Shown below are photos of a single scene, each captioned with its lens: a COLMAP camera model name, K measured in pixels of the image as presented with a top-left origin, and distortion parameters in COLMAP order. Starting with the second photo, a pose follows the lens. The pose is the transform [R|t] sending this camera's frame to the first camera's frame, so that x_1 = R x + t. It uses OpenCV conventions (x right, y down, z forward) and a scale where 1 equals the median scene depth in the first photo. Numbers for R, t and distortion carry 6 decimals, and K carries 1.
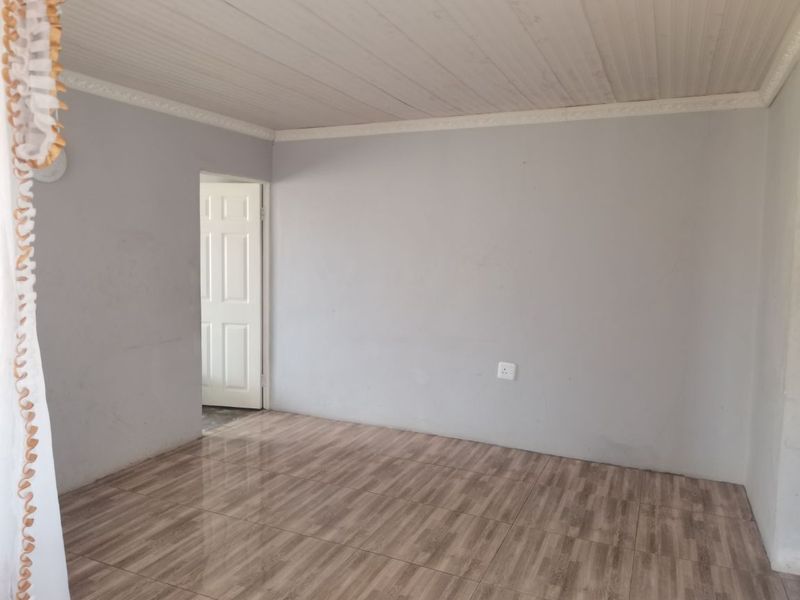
lens RADIAL K [[594.3, 0, 399.2], [0, 594.3, 296.9], [0, 0, 1]] dist [0.022684, -0.017835]
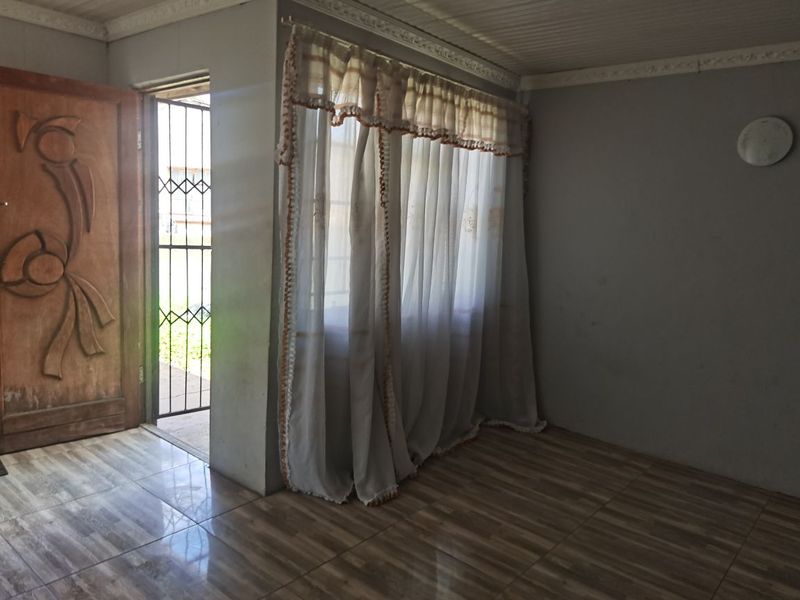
lens RADIAL K [[594.3, 0, 399.2], [0, 594.3, 296.9], [0, 0, 1]] dist [0.022684, -0.017835]
pose [[-0.287240, 0.098698, -0.952760, 0.490149], [-0.140625, 0.979554, 0.143869, -0.031762], [0.947480, 0.175307, -0.267488, 0.646155]]
